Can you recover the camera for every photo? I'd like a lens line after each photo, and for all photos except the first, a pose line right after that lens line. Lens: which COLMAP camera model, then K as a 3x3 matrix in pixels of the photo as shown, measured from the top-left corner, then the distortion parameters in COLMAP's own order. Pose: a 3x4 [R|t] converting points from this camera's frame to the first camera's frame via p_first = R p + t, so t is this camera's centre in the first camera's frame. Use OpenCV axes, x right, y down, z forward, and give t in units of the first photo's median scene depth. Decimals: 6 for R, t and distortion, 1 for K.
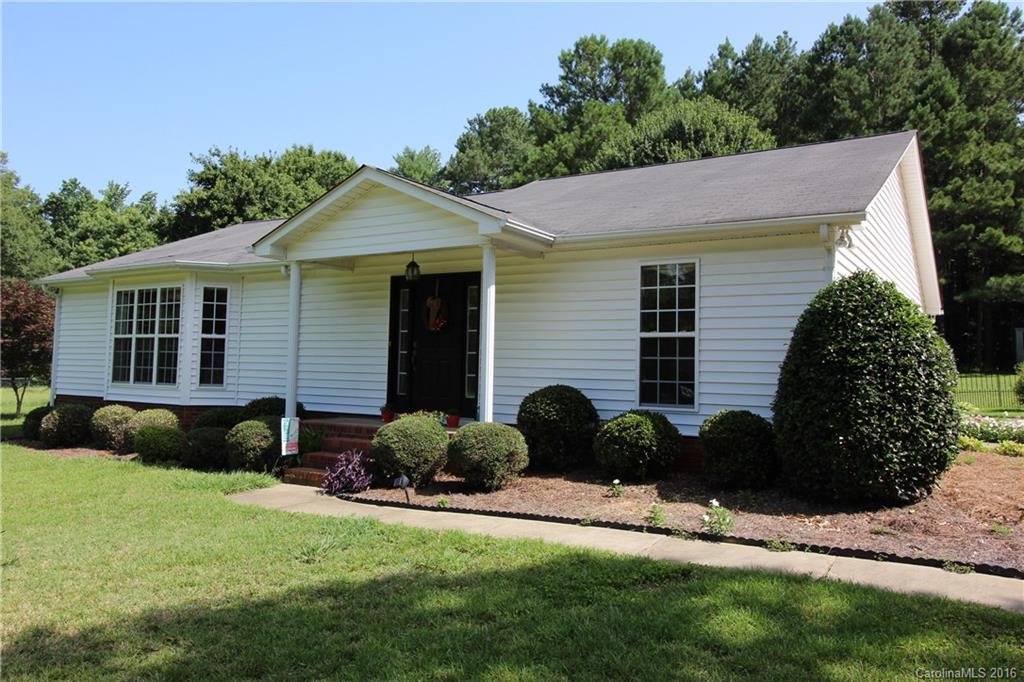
lens RADIAL K [[792.7, 0, 512.6], [0, 792.7, 334.6], [0, 0, 1]] dist [-0.000729, -0.001822]
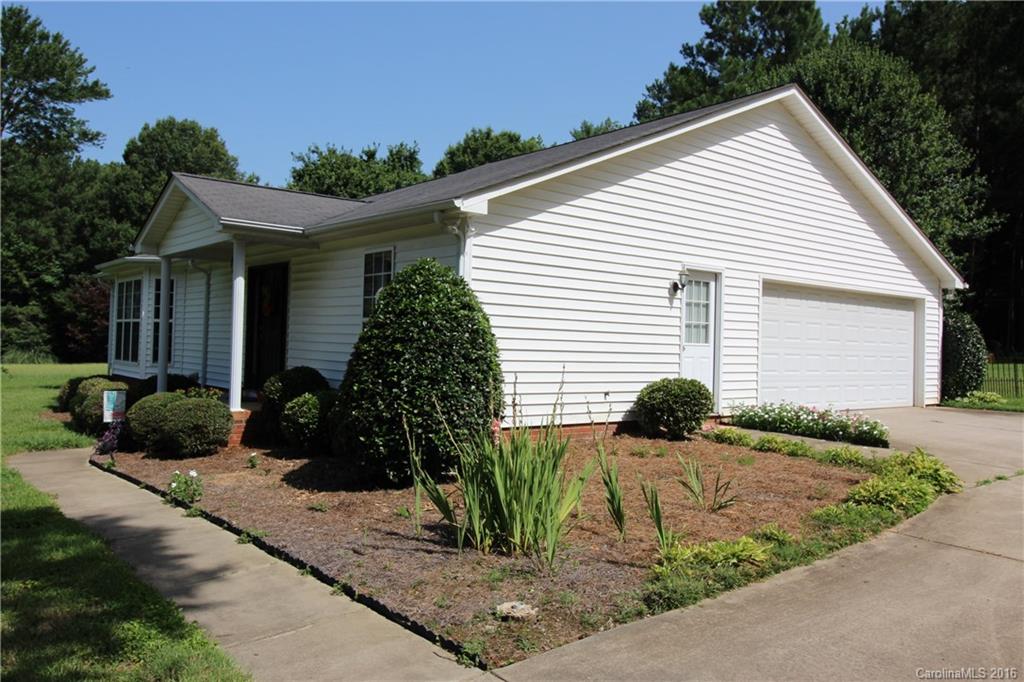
lens RADIAL K [[818.5, 0, 511.6], [0, 818.5, 344.3], [0, 0, 1]] dist [-0.000666, -0.007665]
pose [[0.944273, 0.004299, -0.329134, 0.273783], [0.009000, 0.999204, 0.038871, -0.003007], [0.329039, -0.039667, 0.943483, 0.013719]]
